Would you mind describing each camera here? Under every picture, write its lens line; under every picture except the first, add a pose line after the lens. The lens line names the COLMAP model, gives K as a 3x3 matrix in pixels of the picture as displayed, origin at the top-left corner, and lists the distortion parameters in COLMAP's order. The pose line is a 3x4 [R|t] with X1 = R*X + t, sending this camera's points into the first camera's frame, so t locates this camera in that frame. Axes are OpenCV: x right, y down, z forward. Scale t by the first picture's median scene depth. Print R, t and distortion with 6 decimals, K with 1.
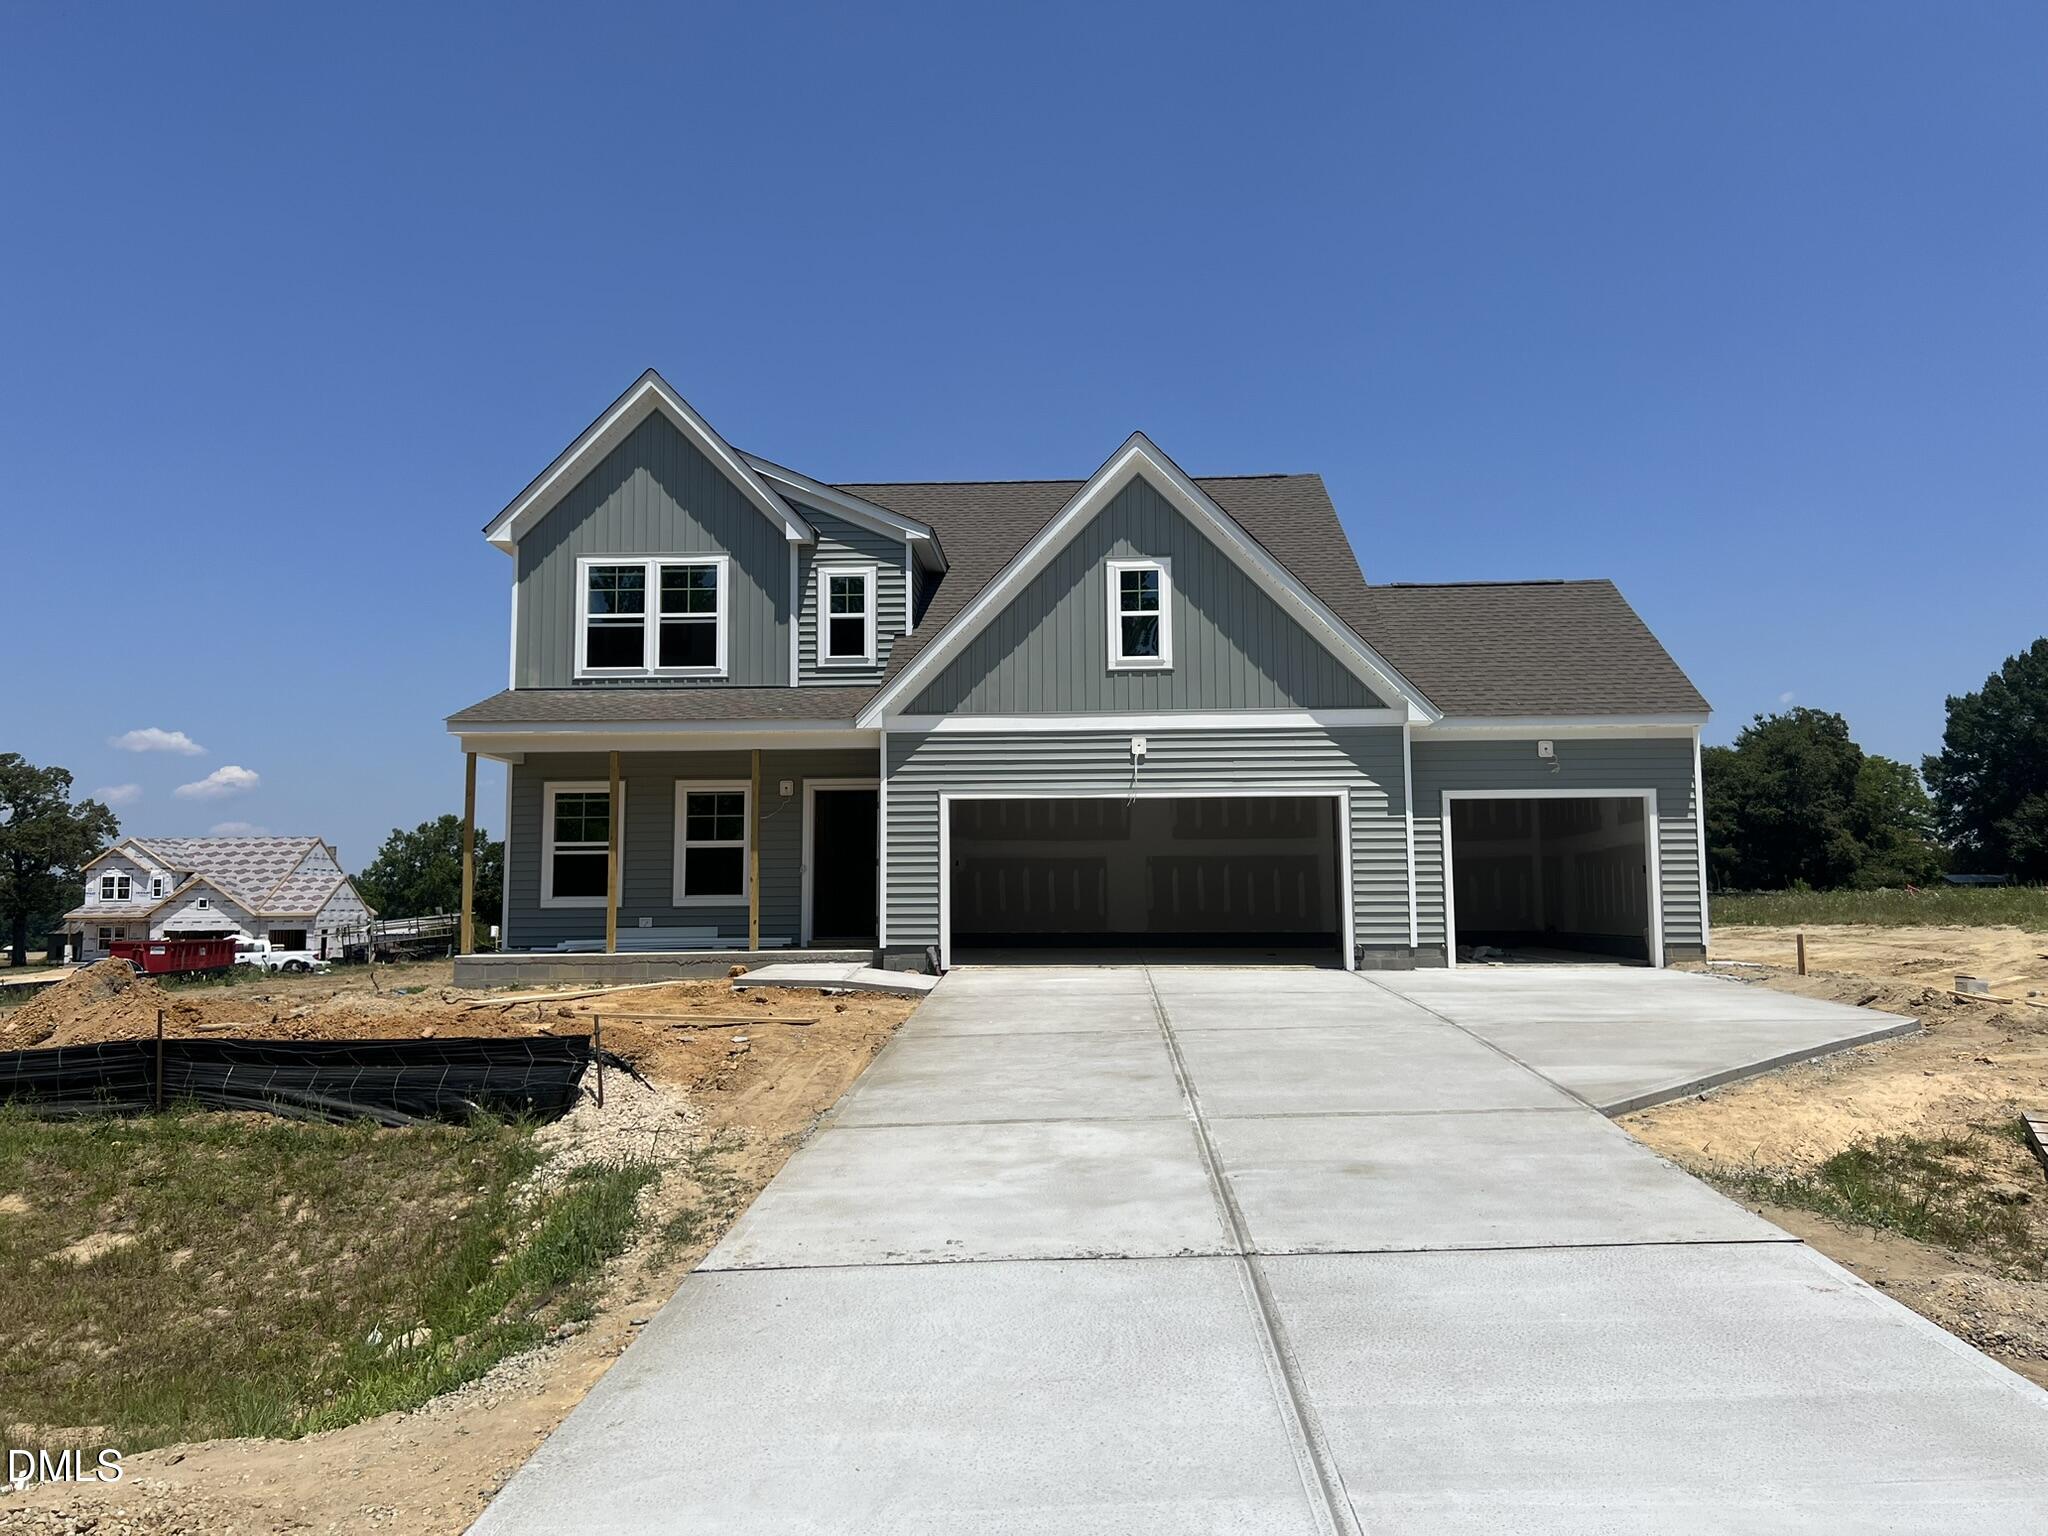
lens RADIAL K [[1532.2, 0, 1016.7], [0, 1532.2, 762.5], [0, 0, 1]] dist [0.018948, -0.017674]
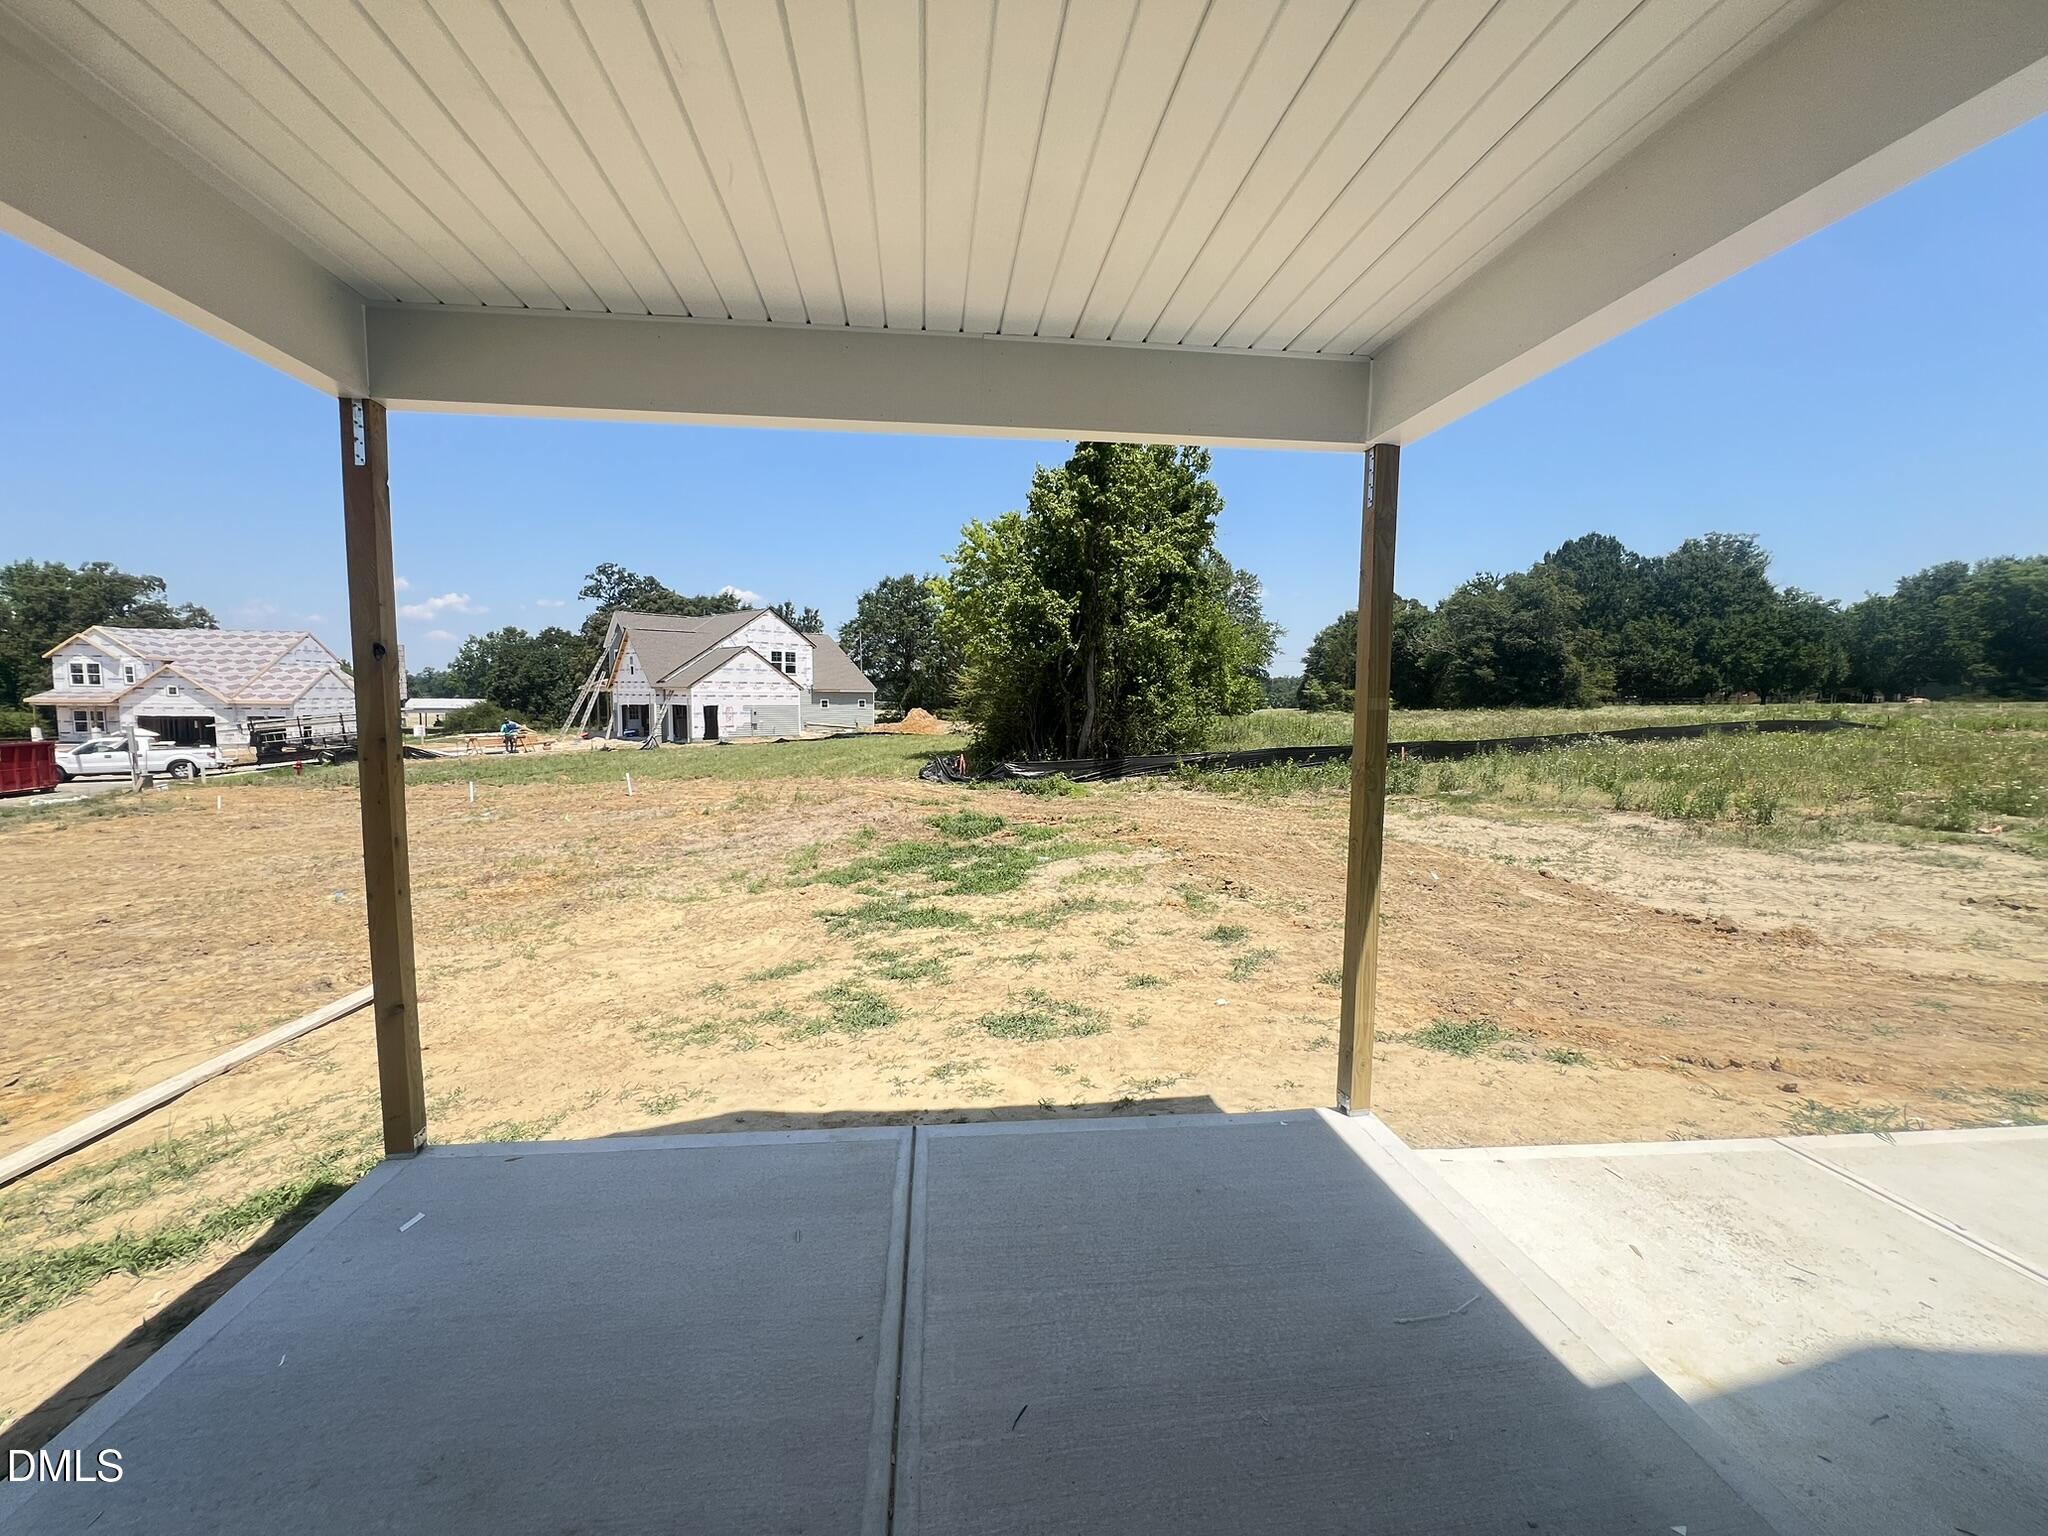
lens RADIAL K [[825.5, 0, 1019.4], [0, 825.5, 764.0], [0, 0, 1]] dist [0.003510, 0.000054]
pose [[0.987331, 0.002587, 0.158653, -0.237078], [-0.030978, 0.983769, 0.176743, 0.115679], [-0.155621, -0.179418, 0.971386, 1.764978]]
